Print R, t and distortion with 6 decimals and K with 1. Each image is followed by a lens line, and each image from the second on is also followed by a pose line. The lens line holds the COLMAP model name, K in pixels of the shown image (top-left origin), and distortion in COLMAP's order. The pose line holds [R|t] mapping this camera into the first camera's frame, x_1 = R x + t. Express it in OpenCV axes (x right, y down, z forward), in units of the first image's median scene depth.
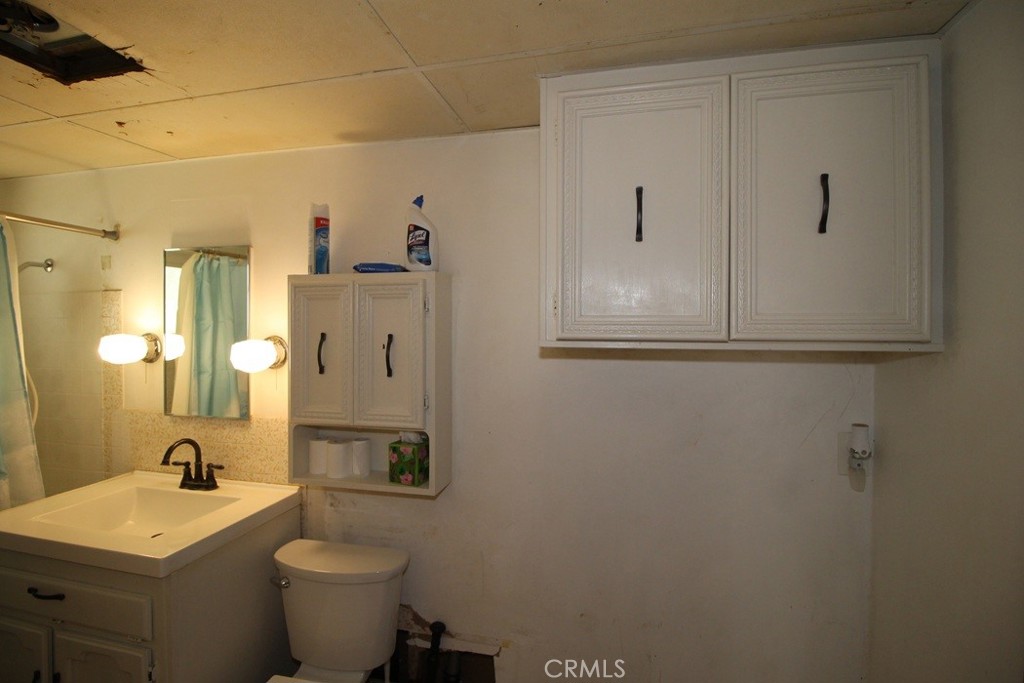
lens RADIAL K [[482.6, 0, 518.2], [0, 482.6, 337.9], [0, 0, 1]] dist [-0.003045, -0.010686]
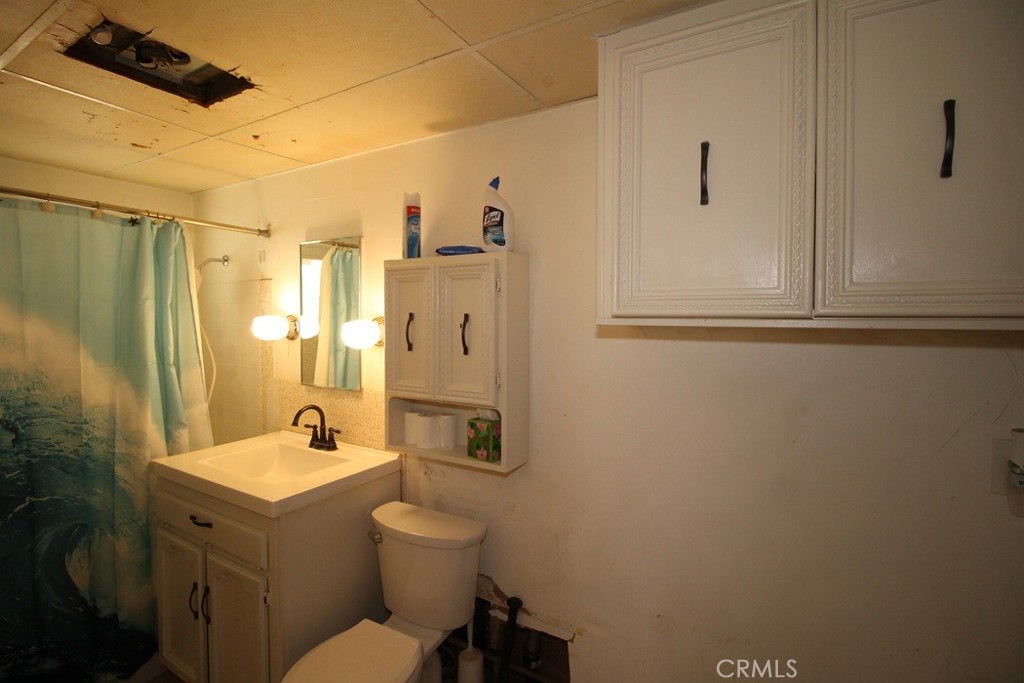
lens RADIAL K [[482.6, 0, 512.8], [0, 482.6, 335.4], [0, 0, 1]] dist [-0.003045, -0.010686]
pose [[0.953971, 0.011814, -0.299667, 0.135632], [-0.006545, 0.999806, 0.018583, 0.018323], [0.299828, -0.015766, 0.953863, 0.038030]]
